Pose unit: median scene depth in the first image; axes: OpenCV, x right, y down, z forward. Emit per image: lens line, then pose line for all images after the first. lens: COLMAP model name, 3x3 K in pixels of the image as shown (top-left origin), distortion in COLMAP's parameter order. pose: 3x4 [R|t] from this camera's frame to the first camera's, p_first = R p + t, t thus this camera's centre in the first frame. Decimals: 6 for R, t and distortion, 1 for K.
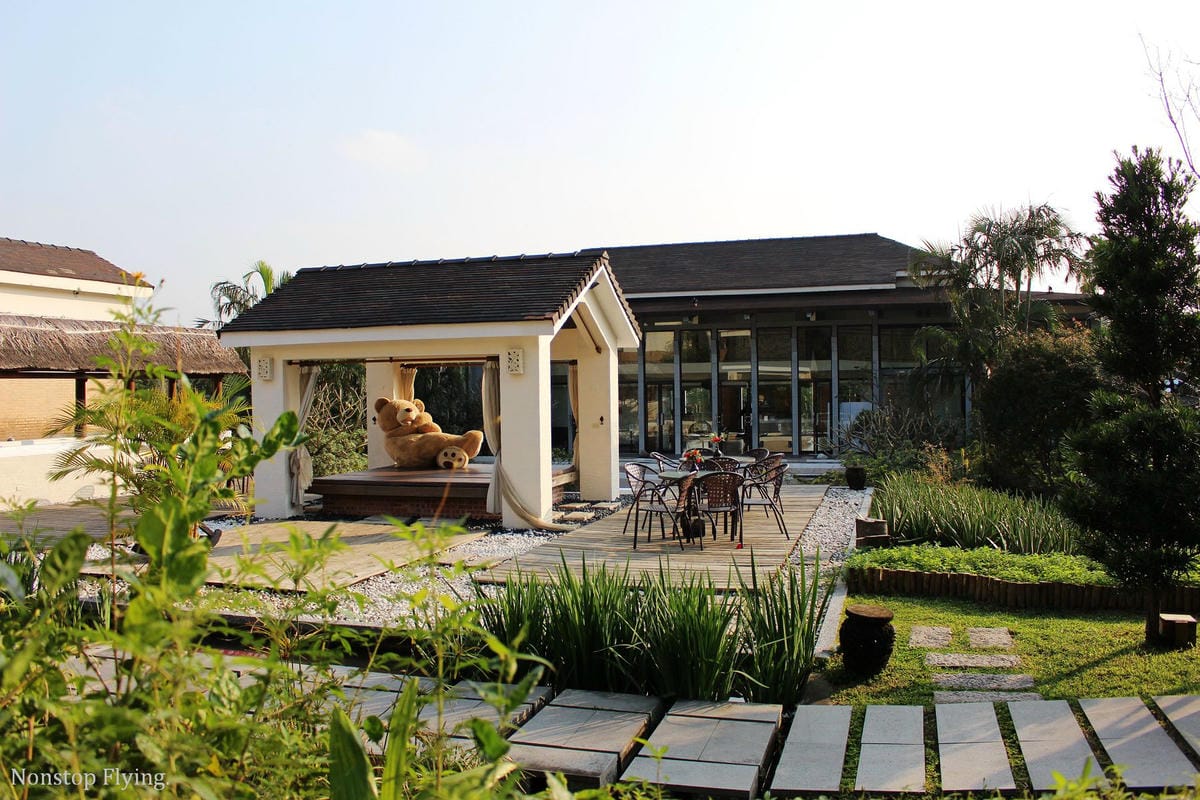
lens RADIAL K [[983.4, 0, 600.0], [0, 983.4, 400.0], [0, 0, 1]] dist [0.000743, -0.000097]
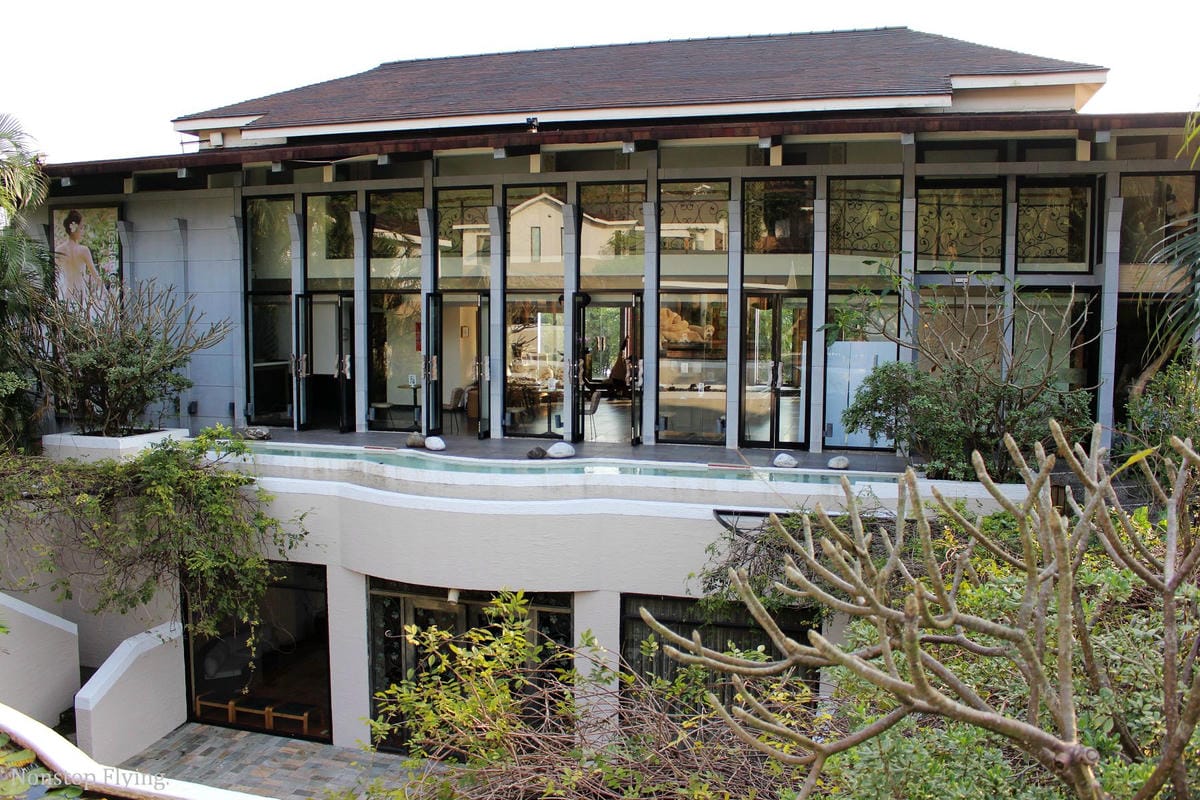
lens RADIAL K [[983.4, 0, 600.0], [0, 983.4, 400.0], [0, 0, 1]] dist [0.000743, -0.000097]
pose [[0.999469, 0.022948, 0.023143, 0.124793], [-0.024451, 0.997460, 0.066899, 0.001000], [-0.021549, -0.067429, 0.997491, 0.529775]]
